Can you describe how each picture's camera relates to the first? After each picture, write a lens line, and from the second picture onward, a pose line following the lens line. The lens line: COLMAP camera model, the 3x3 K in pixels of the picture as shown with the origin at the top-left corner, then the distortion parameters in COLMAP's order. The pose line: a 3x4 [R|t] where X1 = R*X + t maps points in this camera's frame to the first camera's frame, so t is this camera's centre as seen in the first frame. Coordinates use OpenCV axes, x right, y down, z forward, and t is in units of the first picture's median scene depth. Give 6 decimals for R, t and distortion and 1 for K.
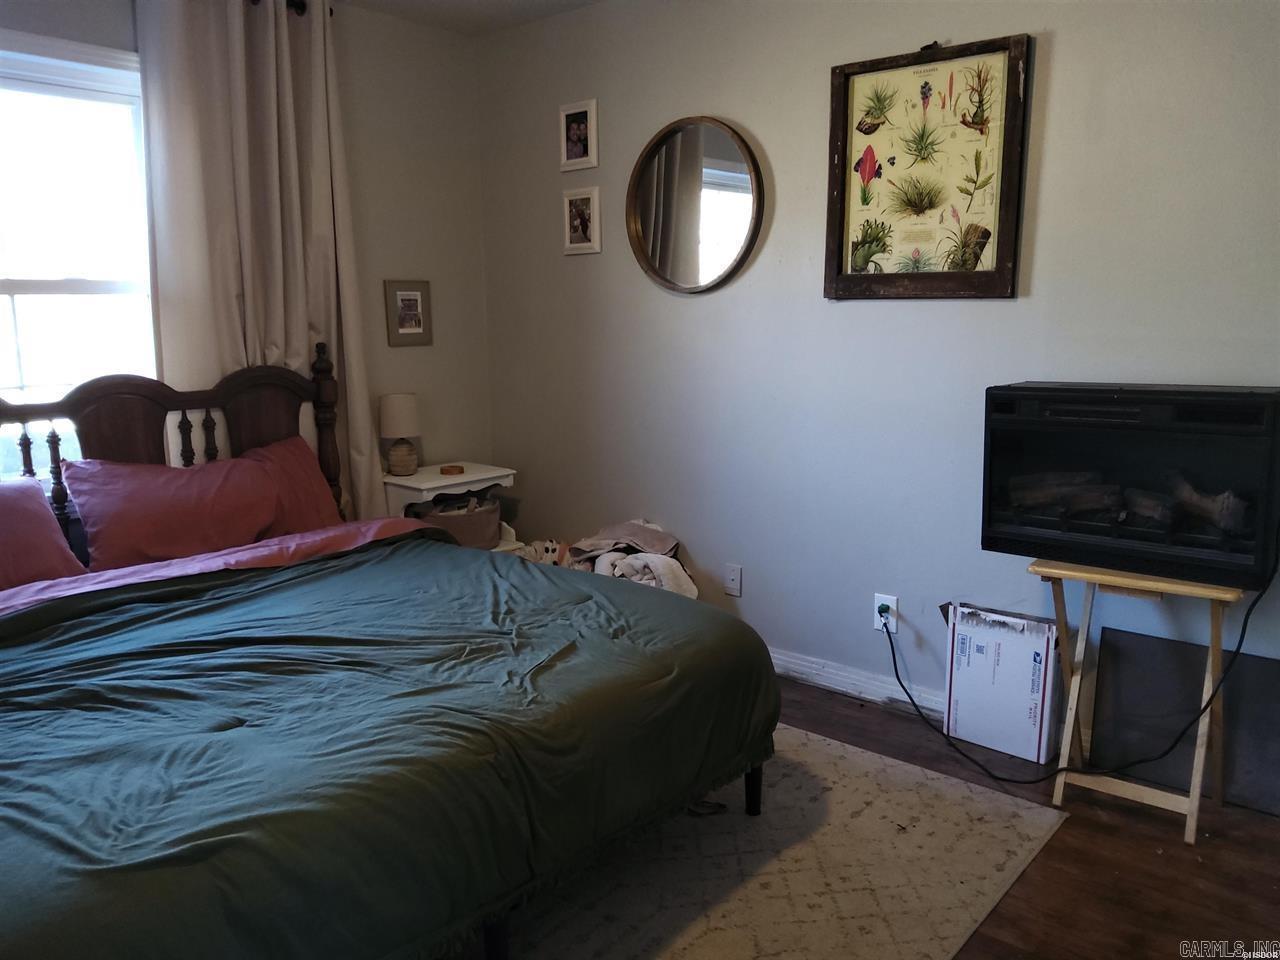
lens RADIAL K [[957.5, 0, 640.0], [0, 957.5, 480.0], [0, 0, 1]] dist [0.082112, -0.157192]
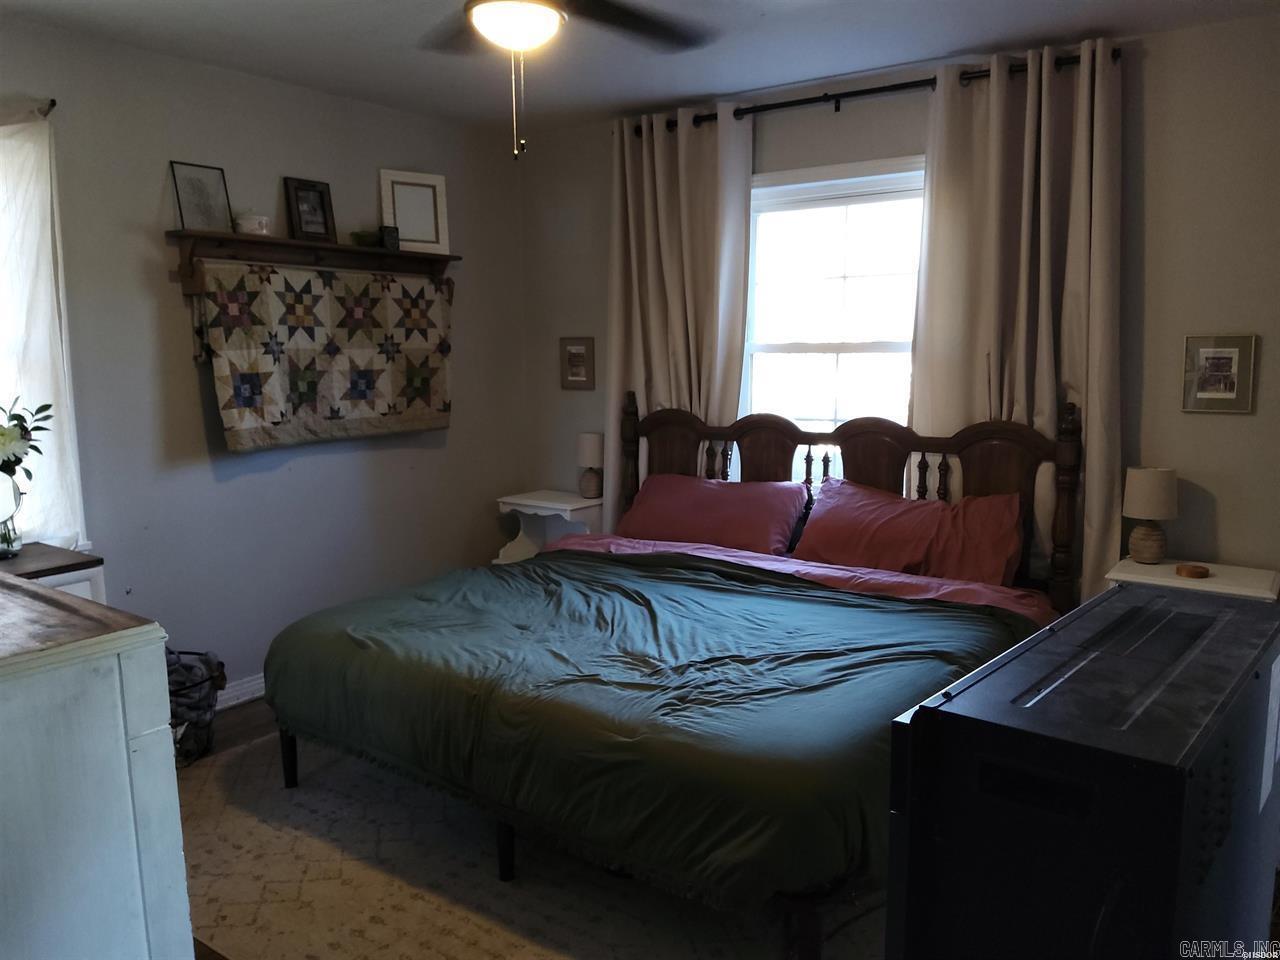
lens RADIAL K [[957.5, 0, 640.0], [0, 957.5, 480.0], [0, 0, 1]] dist [0.082112, -0.157192]
pose [[0.083268, 0.148821, -0.985352, 0.701664], [-0.167603, 0.976792, 0.133365, -0.147426], [0.982332, 0.154043, 0.106279, 0.584331]]
